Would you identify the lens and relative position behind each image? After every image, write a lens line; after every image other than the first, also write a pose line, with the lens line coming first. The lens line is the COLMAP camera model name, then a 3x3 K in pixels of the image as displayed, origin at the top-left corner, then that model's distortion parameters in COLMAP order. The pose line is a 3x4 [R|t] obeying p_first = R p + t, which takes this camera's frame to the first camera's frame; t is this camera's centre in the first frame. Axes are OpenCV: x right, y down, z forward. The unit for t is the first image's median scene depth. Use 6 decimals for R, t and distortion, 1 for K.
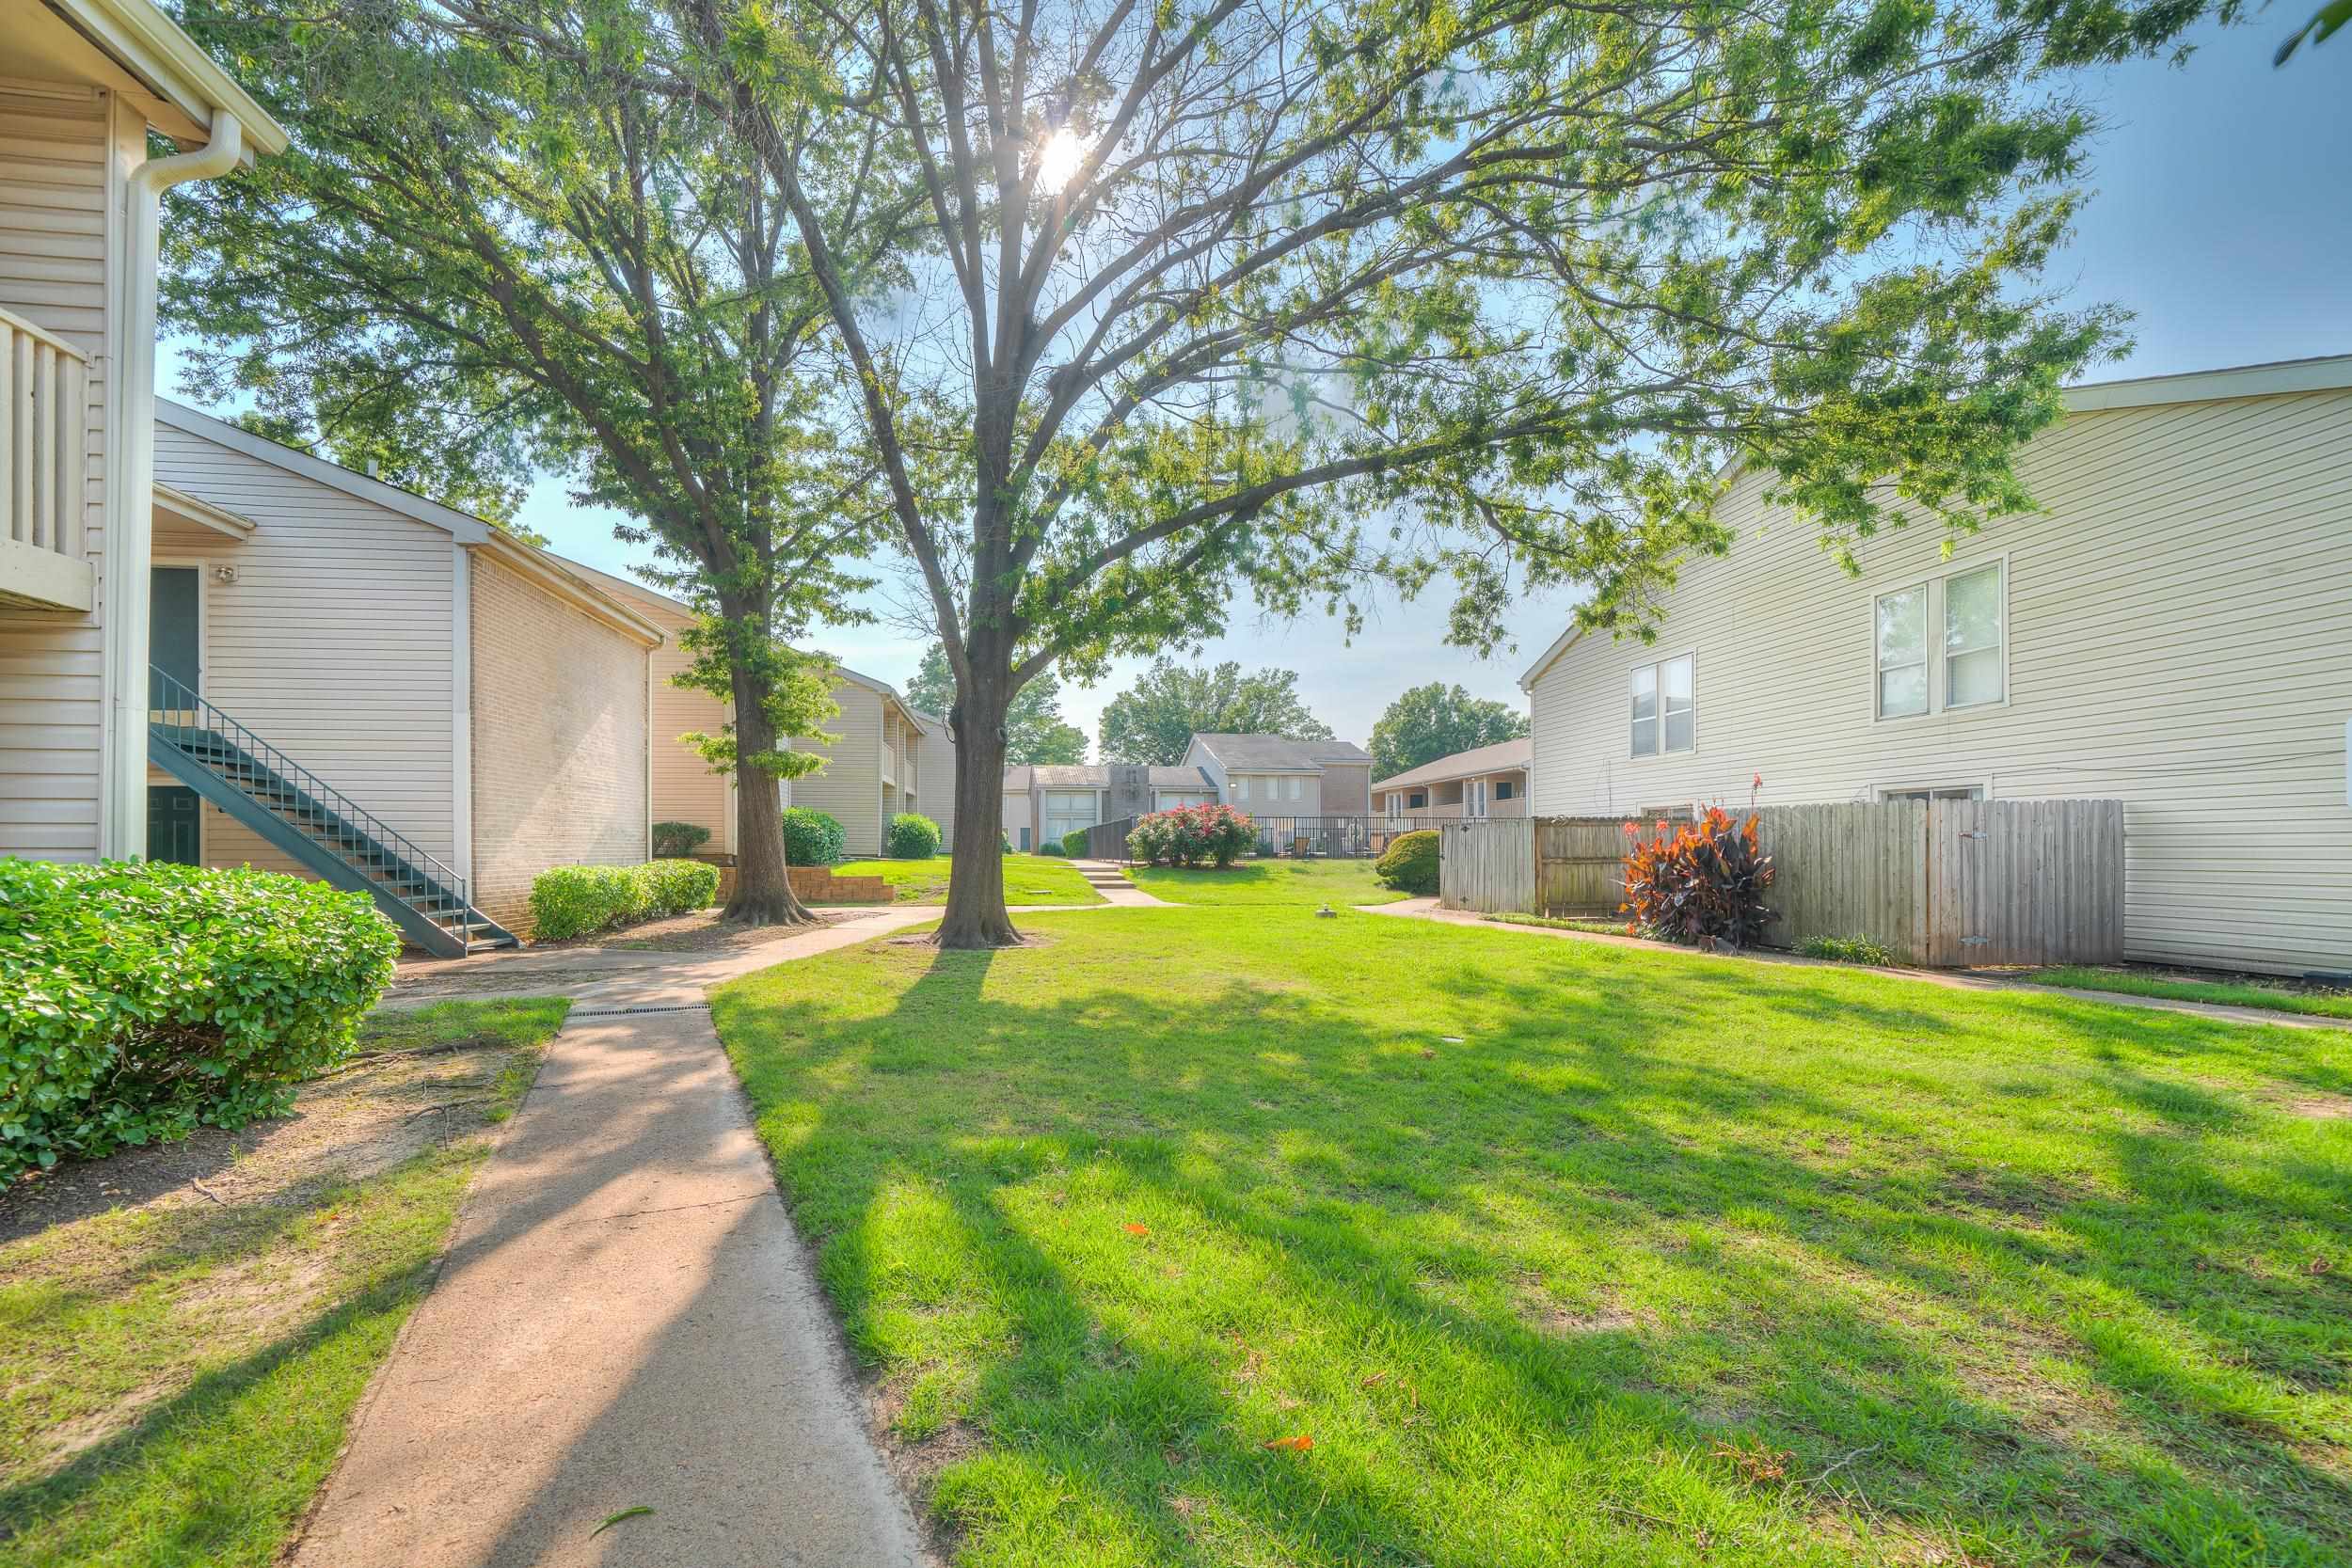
lens RADIAL K [[895.6, 0, 1191.0], [0, 895.6, 848.8], [0, 0, 1]] dist [-0.001123, -0.000077]
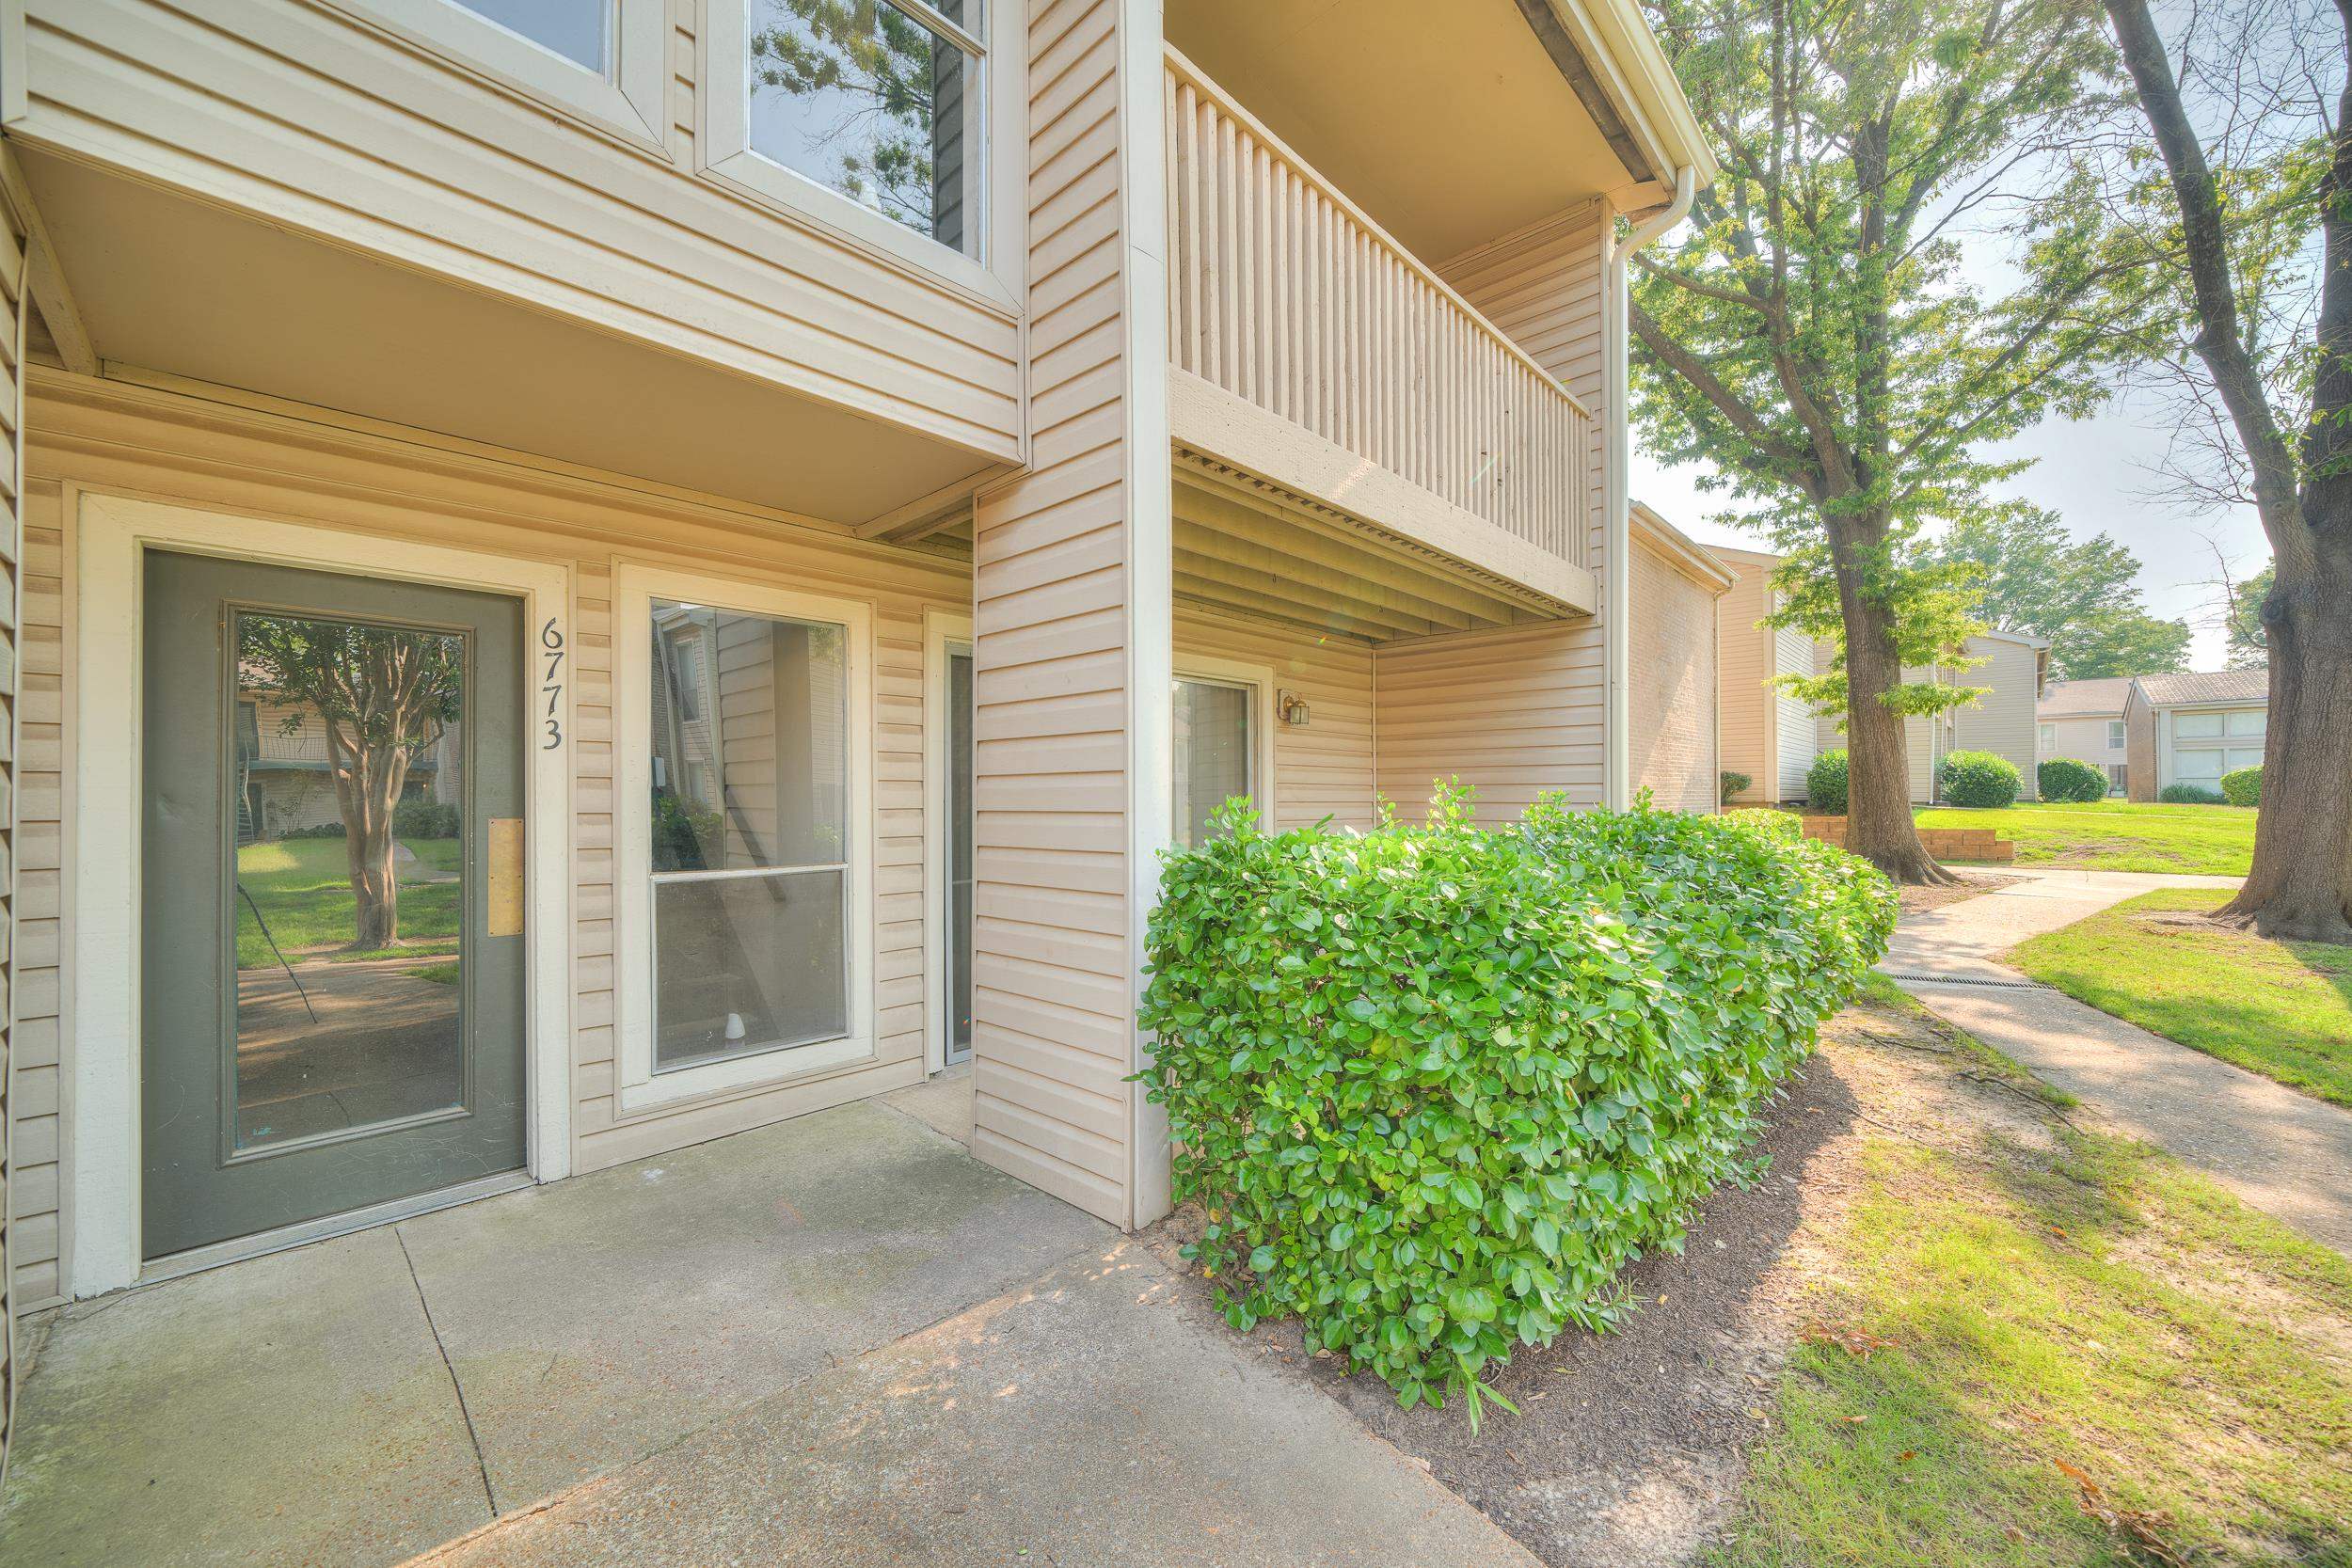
lens RADIAL K [[895.6, 0, 1178.2], [0, 895.6, 791.3], [0, 0, 1]] dist [-0.001123, -0.000077]
pose [[0.652774, -0.006796, -0.757522, -0.257327], [0.005496, 0.999976, -0.004235, -0.005577], [0.757532, -0.001399, 0.652796, -0.103693]]
